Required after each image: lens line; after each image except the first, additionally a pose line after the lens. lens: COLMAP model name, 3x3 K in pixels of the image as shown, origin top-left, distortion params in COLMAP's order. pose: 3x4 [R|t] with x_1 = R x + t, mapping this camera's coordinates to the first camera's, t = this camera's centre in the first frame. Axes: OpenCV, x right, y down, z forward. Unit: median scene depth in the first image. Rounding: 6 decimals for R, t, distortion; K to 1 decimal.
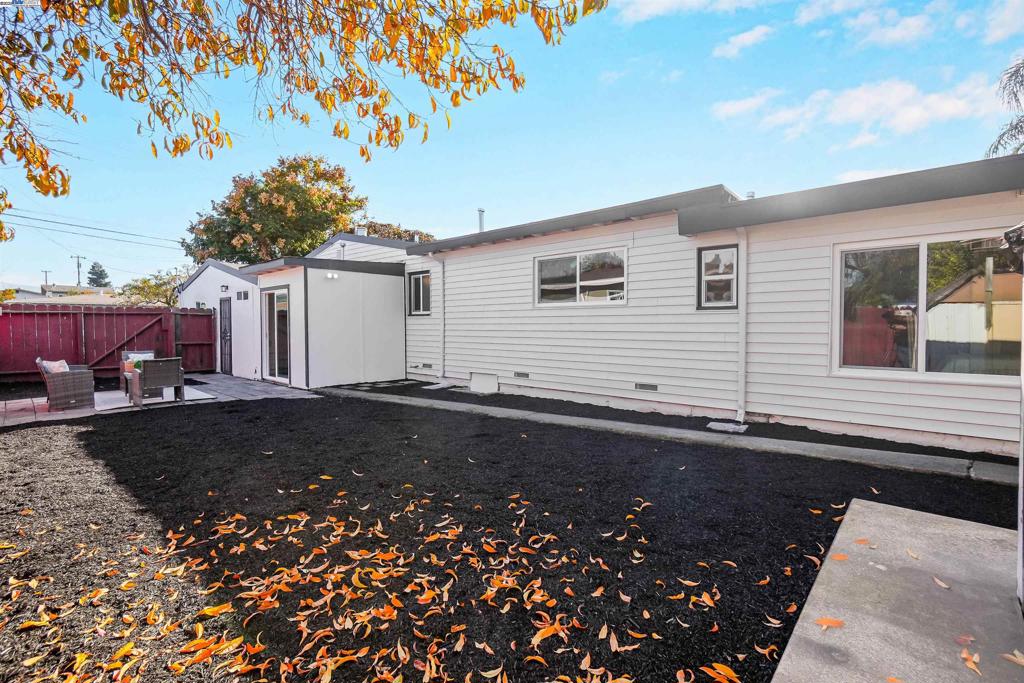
lens RADIAL K [[449.6, 0, 518.4], [0, 449.6, 324.9], [0, 0, 1]] dist [-0.004651, 0.002787]
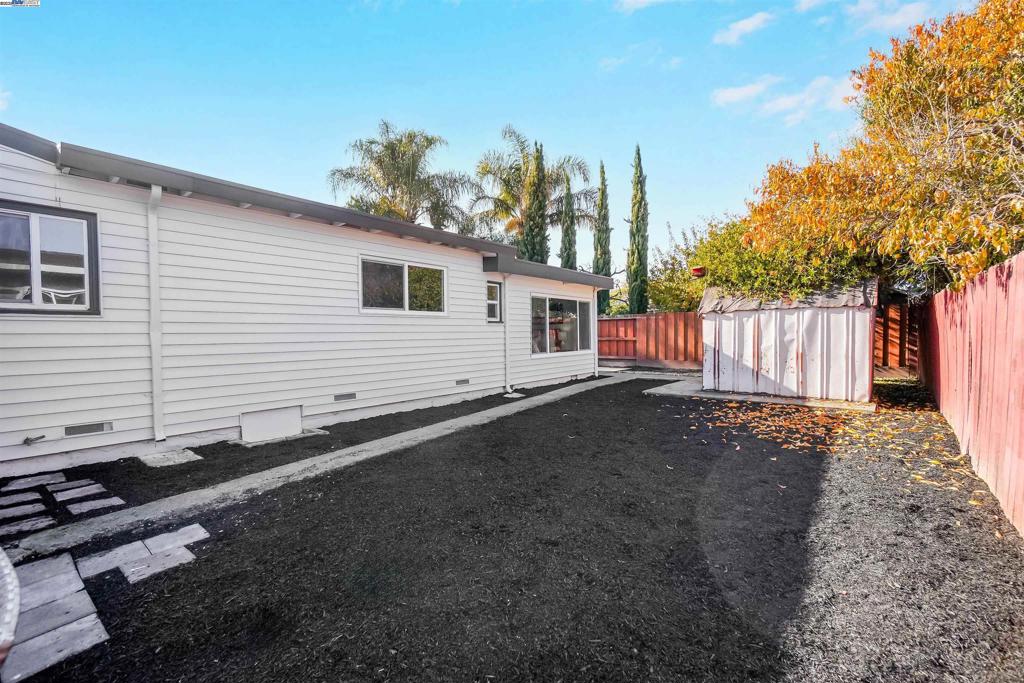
lens RADIAL K [[449.6, 0, 501.1], [0, 449.6, 348.1], [0, 0, 1]] dist [-0.004651, 0.002787]
pose [[-0.018740, -0.030273, 0.999366, -0.648876], [0.012471, 0.999457, 0.030509, 0.002739], [-0.999747, 0.013034, -0.018353, 0.599879]]
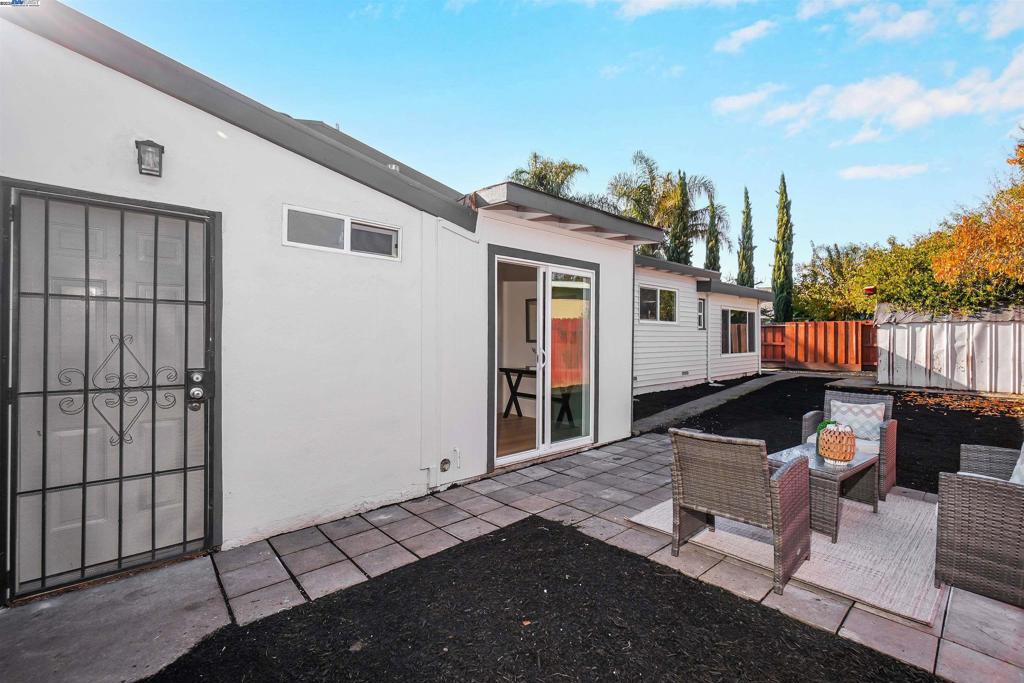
lens RADIAL K [[449.6, 0, 516.3], [0, 449.6, 337.5], [0, 0, 1]] dist [-0.004651, 0.002787]
pose [[0.116478, 0.002377, 0.993190, -0.985582], [-0.001089, 0.999997, -0.002266, 0.003466], [-0.993193, -0.000817, 0.116480, 0.949286]]
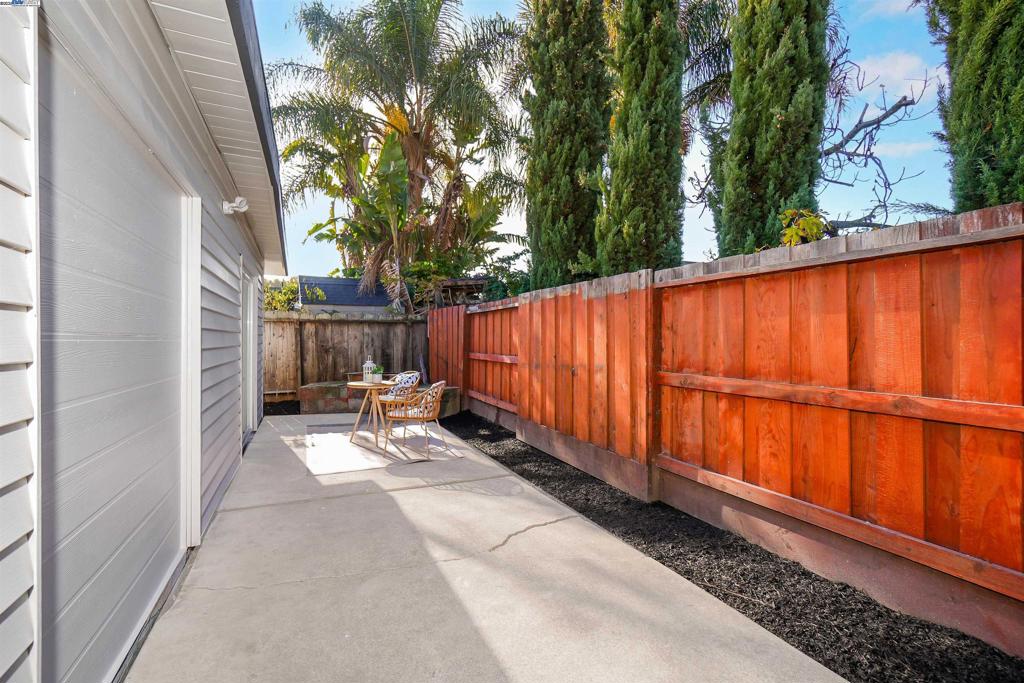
lens RADIAL K [[449.6, 0, 506.2], [0, 449.6, 337.7], [0, 0, 1]] dist [-0.004651, 0.002787]
pose [[0.411092, 0.000439, 0.911594, 0.609043], [0.006347, 0.999974, -0.003344, -0.008052], [-0.911572, 0.007160, 0.411079, 0.239774]]
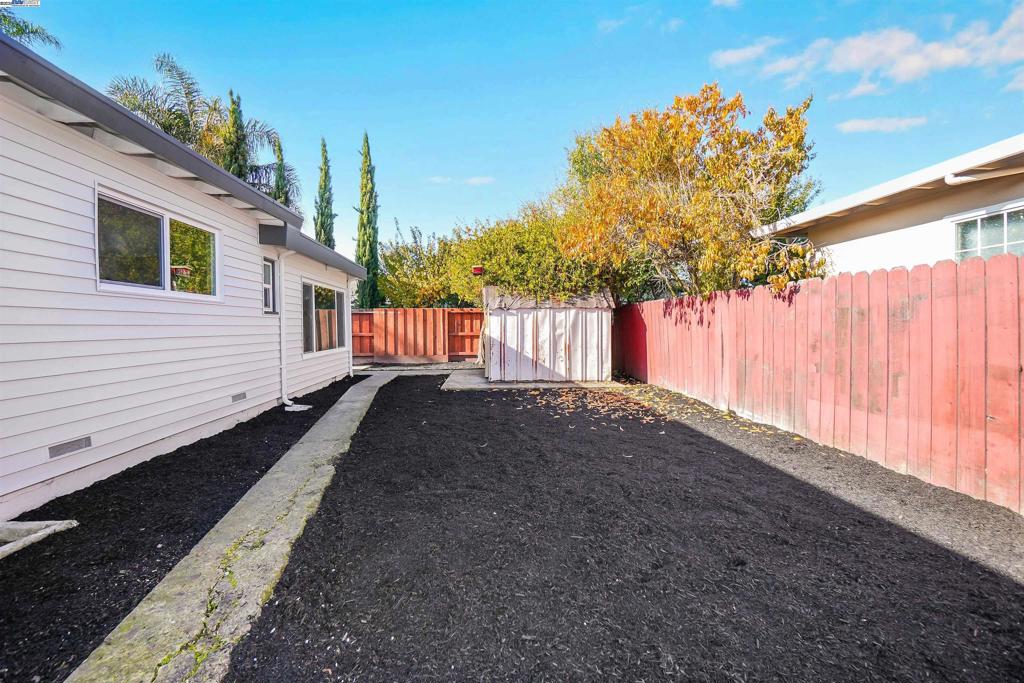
lens RADIAL K [[449.6, 0, 508.4], [0, 449.6, 331.6], [0, 0, 1]] dist [-0.004651, 0.002787]
pose [[-0.695518, -0.001832, 0.718506, -0.476650], [0.009418, 0.999888, 0.011667, 0.001591], [-0.718447, 0.014881, -0.695423, 0.811646]]
